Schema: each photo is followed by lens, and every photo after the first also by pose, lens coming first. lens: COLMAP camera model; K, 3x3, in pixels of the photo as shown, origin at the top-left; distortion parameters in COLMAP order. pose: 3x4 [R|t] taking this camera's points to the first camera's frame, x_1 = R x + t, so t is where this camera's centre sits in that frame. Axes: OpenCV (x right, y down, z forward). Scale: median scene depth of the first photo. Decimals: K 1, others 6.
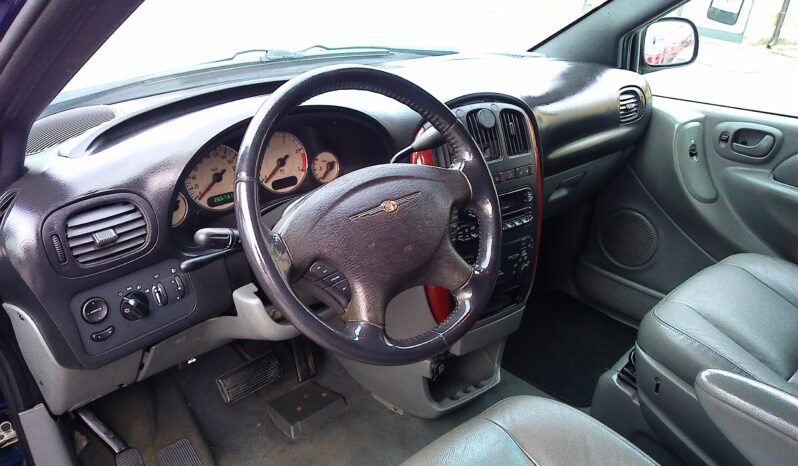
lens RADIAL K [[602.0, 0, 399.0], [0, 602.0, 233.0], [0, 0, 1]] dist [0.064433, -0.119862]
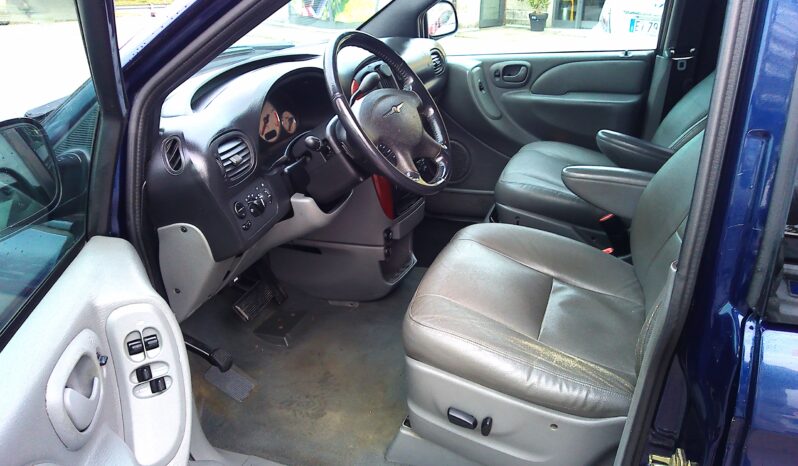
lens RADIAL K [[602.0, 0, 399.0], [0, 602.0, 233.0], [0, 0, 1]] dist [0.064433, -0.119862]
pose [[0.885328, -0.246718, 0.394111, -0.455914], [0.255919, 0.966233, 0.029978, 0.144093], [-0.388199, 0.074321, 0.918574, -0.316414]]
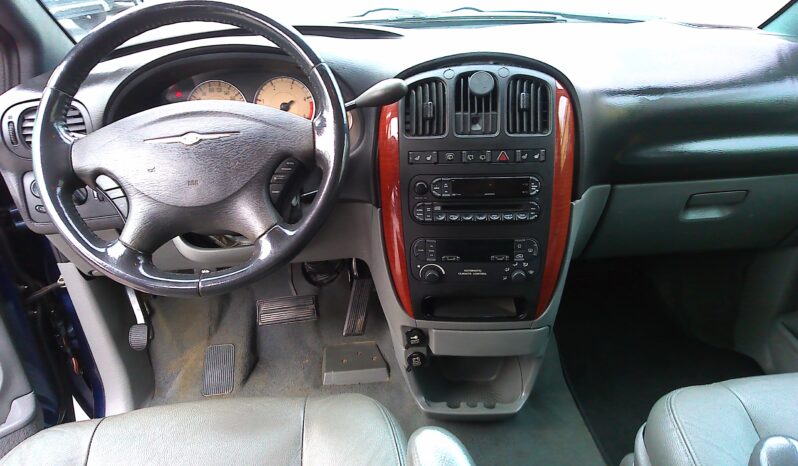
lens RADIAL K [[602.0, 0, 399.0], [0, 602.0, 233.0], [0, 0, 1]] dist [0.064433, -0.119862]
pose [[0.783424, 0.224911, -0.579363, 0.518636], [-0.214745, 0.972765, 0.087249, -0.033104], [0.583208, 0.056063, 0.810386, 0.241255]]
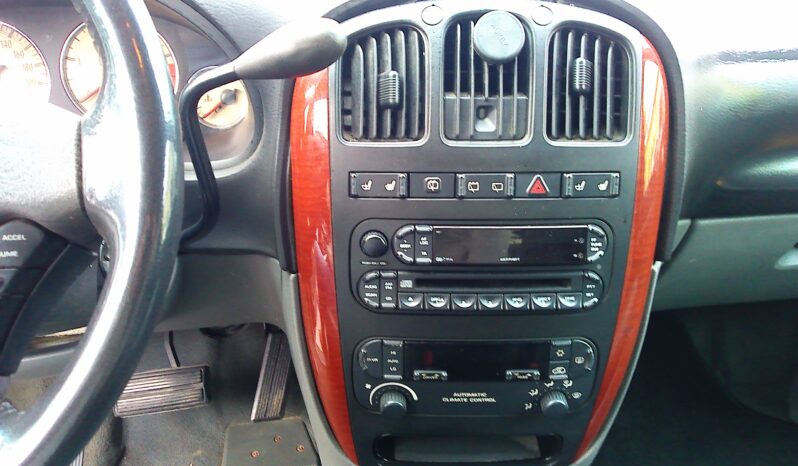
lens RADIAL K [[602.0, 0, 399.0], [0, 602.0, 233.0], [0, 0, 1]] dist [0.064433, -0.119862]
pose [[0.833036, 0.255425, -0.490723, 0.285625], [-0.228156, 0.966706, 0.115866, -0.082874], [0.503979, 0.015440, 0.863578, 0.548818]]
